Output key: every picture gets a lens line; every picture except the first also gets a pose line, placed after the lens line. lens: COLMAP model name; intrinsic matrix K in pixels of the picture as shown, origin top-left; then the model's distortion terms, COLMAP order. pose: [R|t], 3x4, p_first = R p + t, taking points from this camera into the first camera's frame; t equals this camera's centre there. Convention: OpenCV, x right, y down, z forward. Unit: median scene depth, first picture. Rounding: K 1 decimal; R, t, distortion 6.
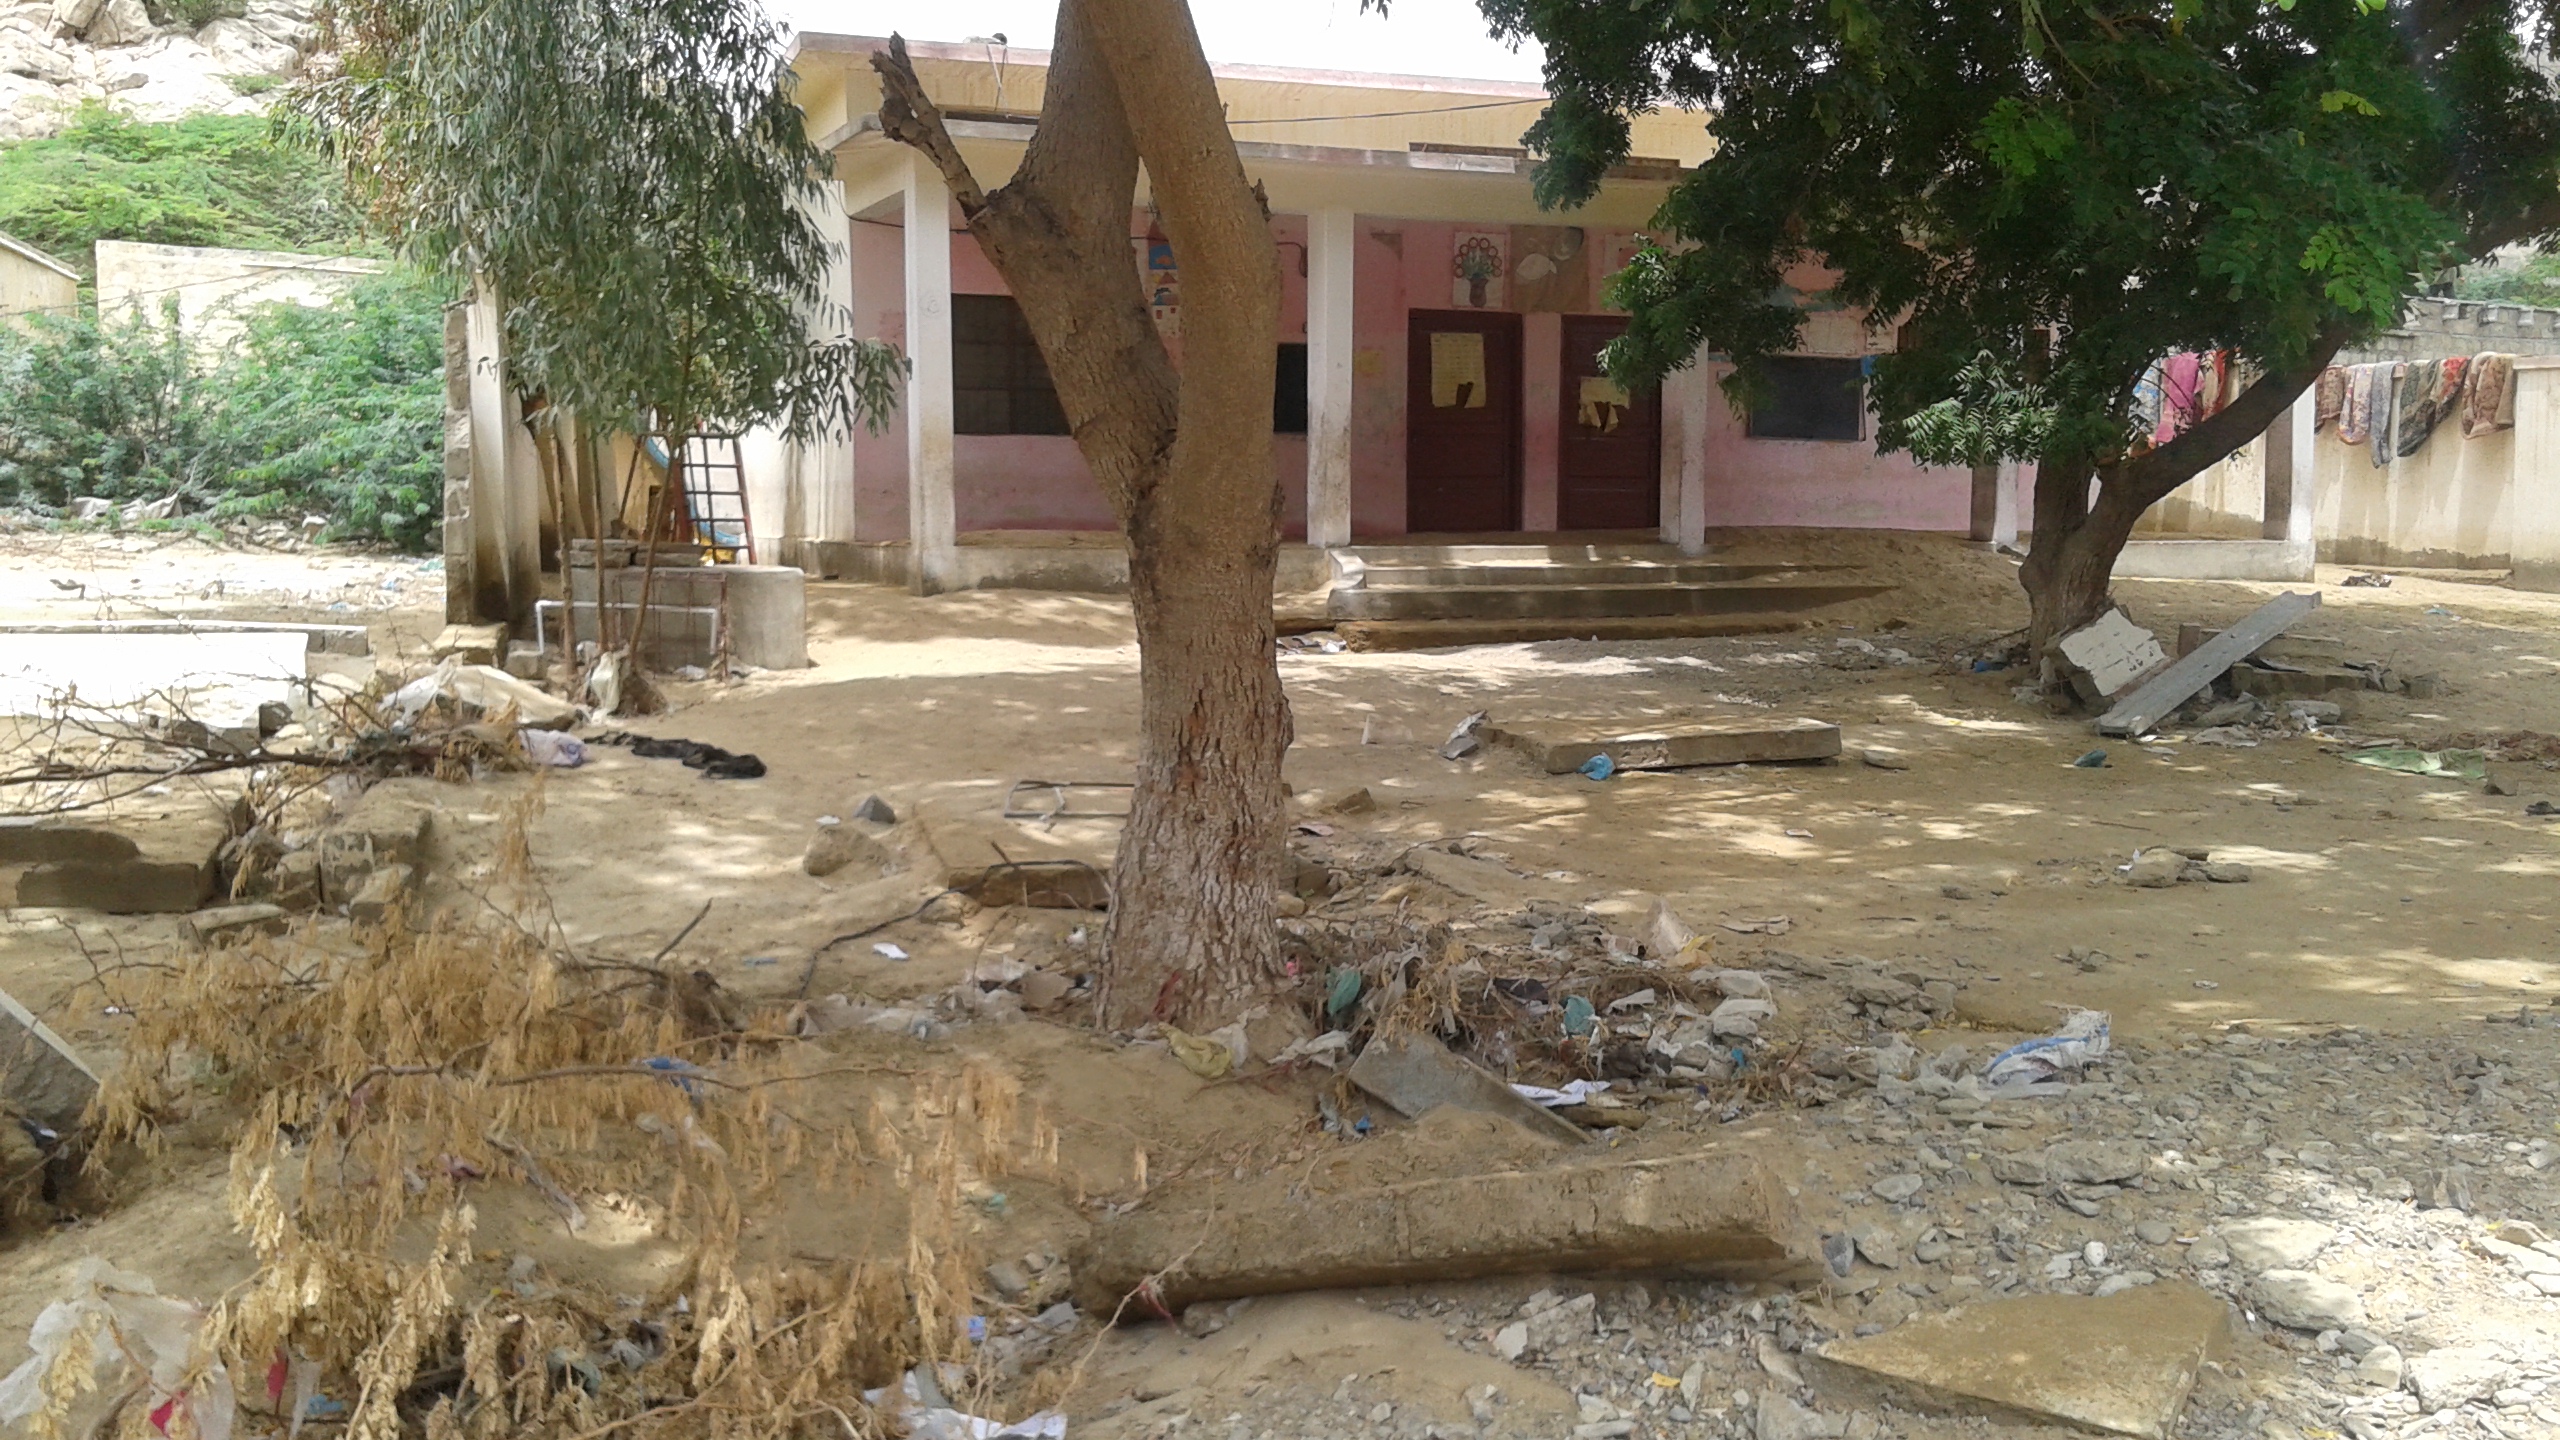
lens RADIAL K [[2598.6, 0, 1280.0], [0, 2598.6, 720.0], [0, 0, 1]] dist [0.102029, -0.266620]
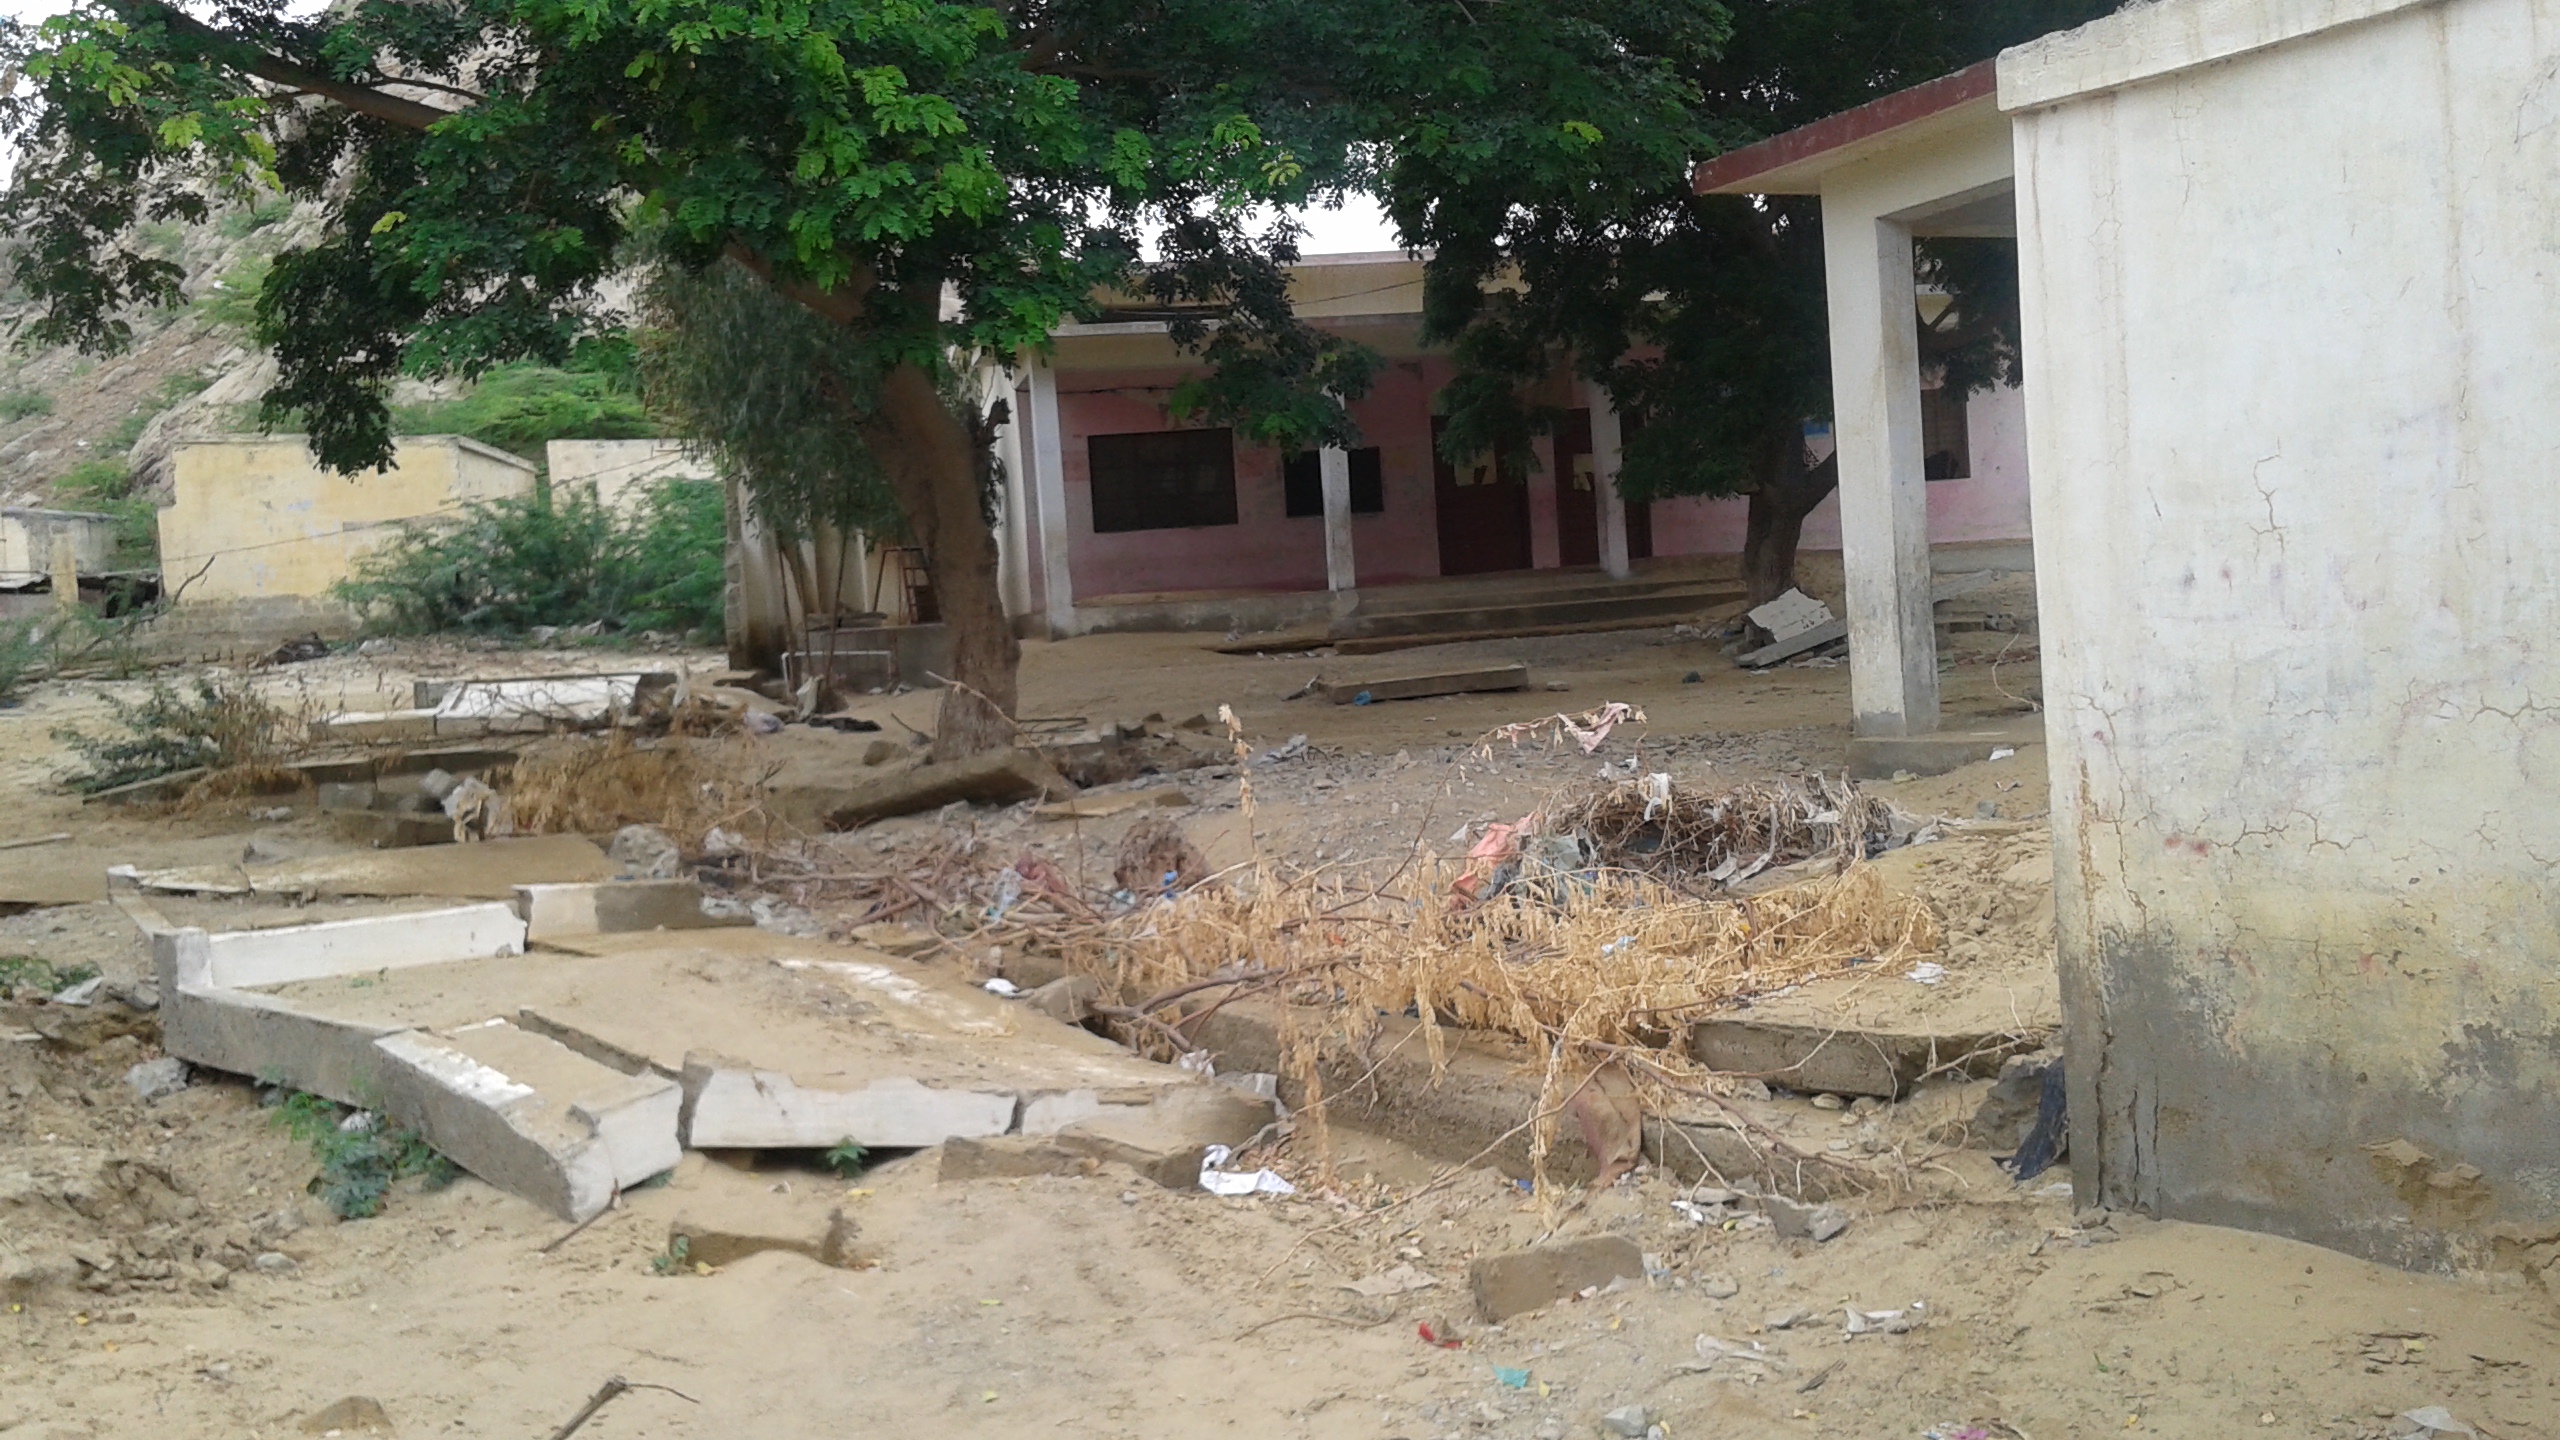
lens RADIAL K [[2598.6, 0, 1280.0], [0, 2598.6, 720.0], [0, 0, 1]] dist [0.102029, -0.266620]
pose [[0.983514, -0.065342, -0.168614, 0.171356], [0.058983, 0.997356, -0.042455, 0.048780], [0.170942, 0.031810, 0.984767, -0.318146]]
